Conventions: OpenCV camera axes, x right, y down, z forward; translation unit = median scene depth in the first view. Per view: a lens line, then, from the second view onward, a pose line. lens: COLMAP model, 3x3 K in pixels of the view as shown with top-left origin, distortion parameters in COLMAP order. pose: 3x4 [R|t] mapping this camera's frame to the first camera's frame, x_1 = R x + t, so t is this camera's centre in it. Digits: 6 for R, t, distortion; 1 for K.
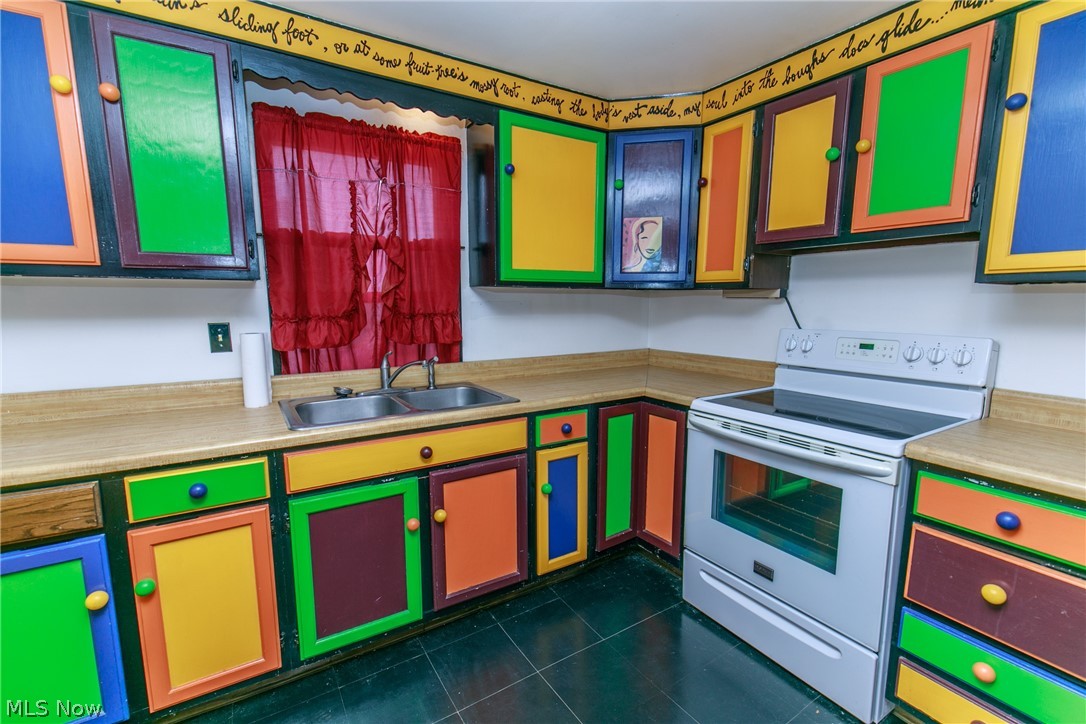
lens RADIAL K [[490.5, 0, 541.8], [0, 490.5, 370.2], [0, 0, 1]] dist [0.001182, -0.000678]
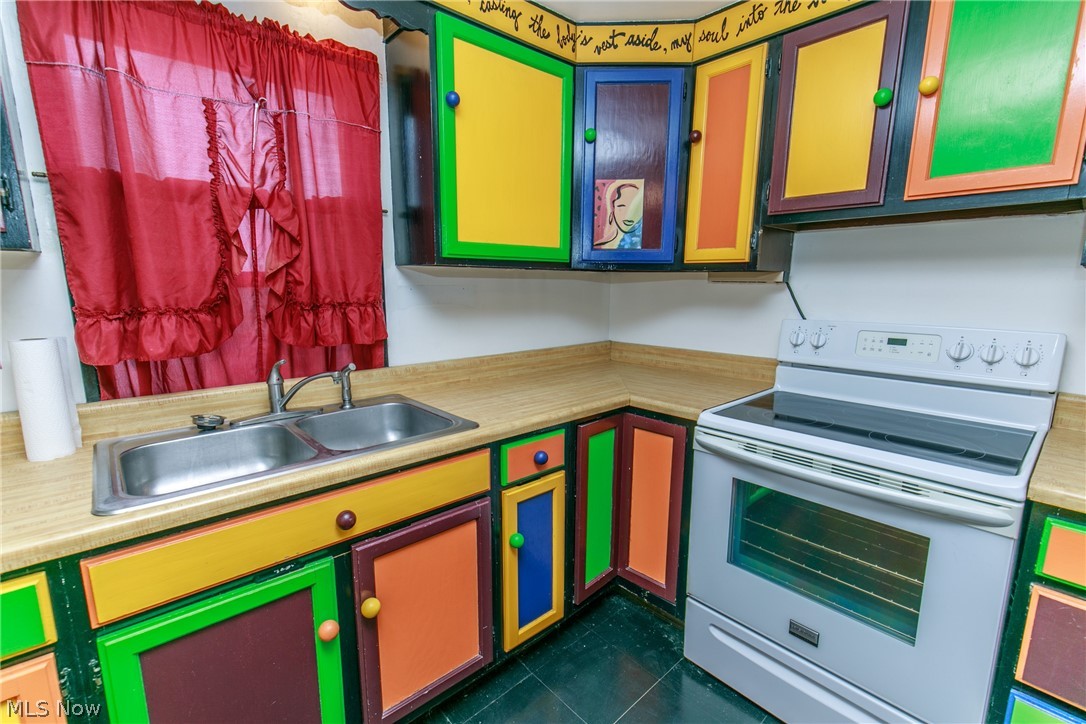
lens RADIAL K [[490.5, 0, 541.8], [0, 490.5, 370.2], [0, 0, 1]] dist [0.001182, -0.000678]
pose [[0.984850, -0.027313, 0.171241, -0.072219], [0.021302, 0.999094, 0.036845, -0.041938], [-0.172092, -0.032639, 0.984540, 0.270984]]
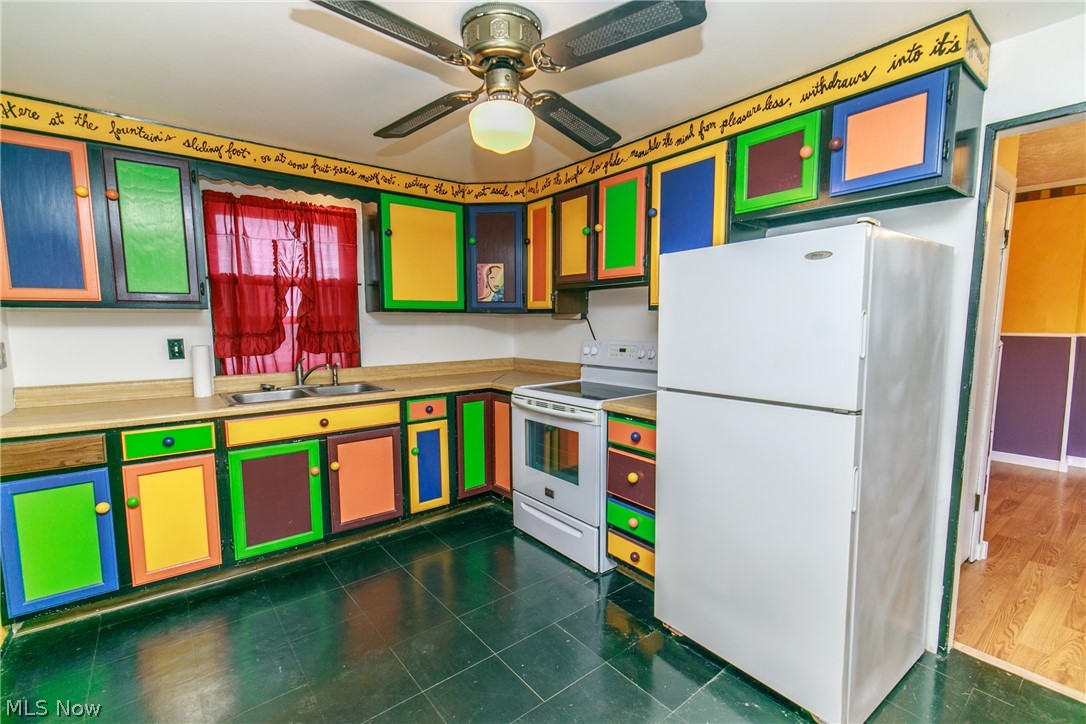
lens RADIAL K [[490.5, 0, 541.8], [0, 490.5, 370.2], [0, 0, 1]] dist [0.001182, -0.000678]
pose [[0.993990, -0.015964, 0.108297, 0.228473], [0.020667, 0.998885, -0.042444, 0.072253], [-0.107499, 0.044427, 0.993212, -0.491866]]
